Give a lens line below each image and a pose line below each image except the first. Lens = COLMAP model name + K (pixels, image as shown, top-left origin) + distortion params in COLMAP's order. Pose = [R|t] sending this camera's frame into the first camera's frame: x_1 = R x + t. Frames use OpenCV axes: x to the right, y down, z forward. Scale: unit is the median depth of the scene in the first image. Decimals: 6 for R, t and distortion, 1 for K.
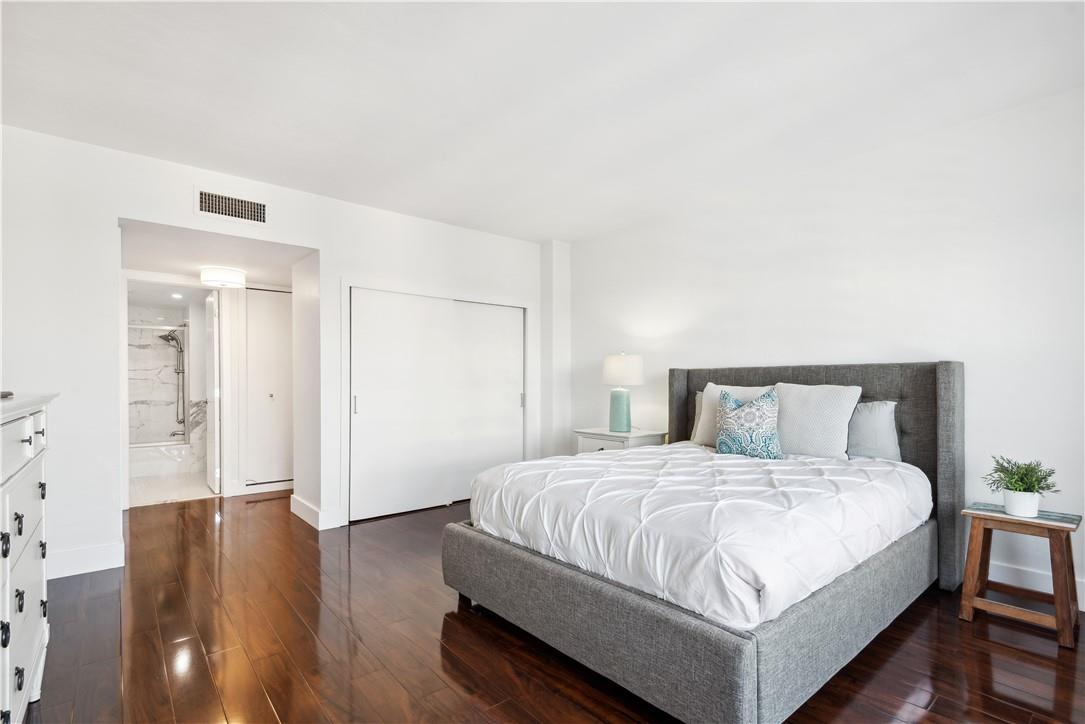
lens RADIAL K [[507.0, 0, 536.3], [0, 507.0, 387.7], [0, 0, 1]] dist [0.028210, -0.000223]
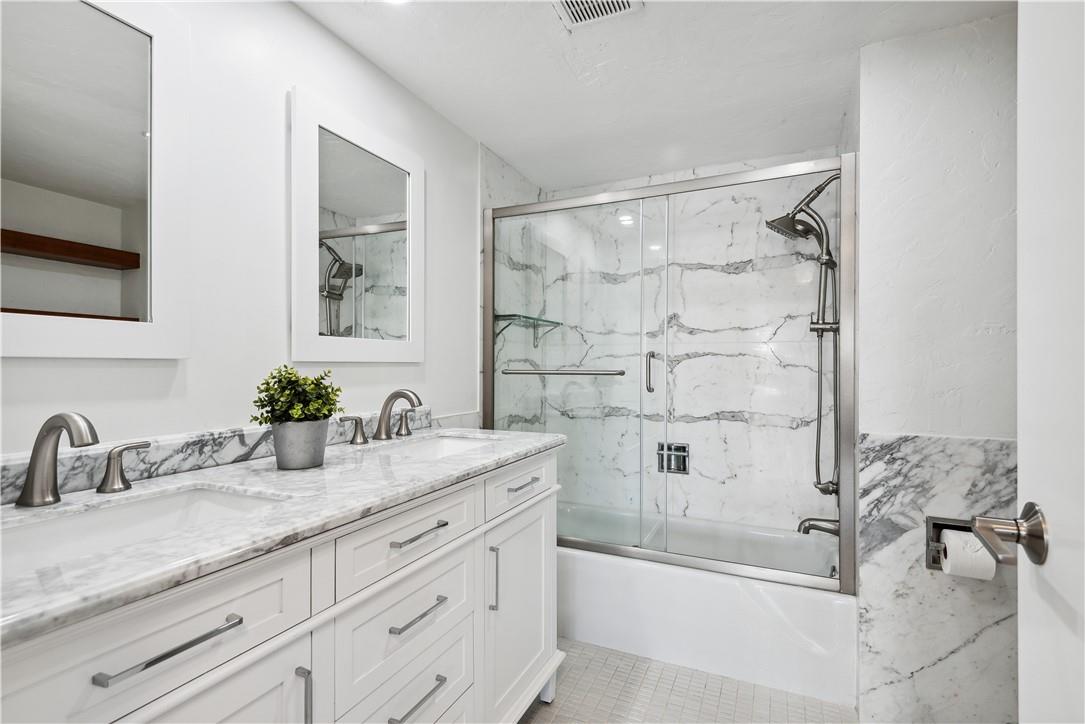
lens RADIAL K [[507.0, 0, 541.4], [0, 507.0, 365.8], [0, 0, 1]] dist [0.028210, -0.000223]
pose [[0.429288, 0.003231, -0.903162, -0.483600], [-0.008043, 0.999968, -0.000246, -0.006578], [0.903132, 0.007369, 0.429300, 0.705696]]
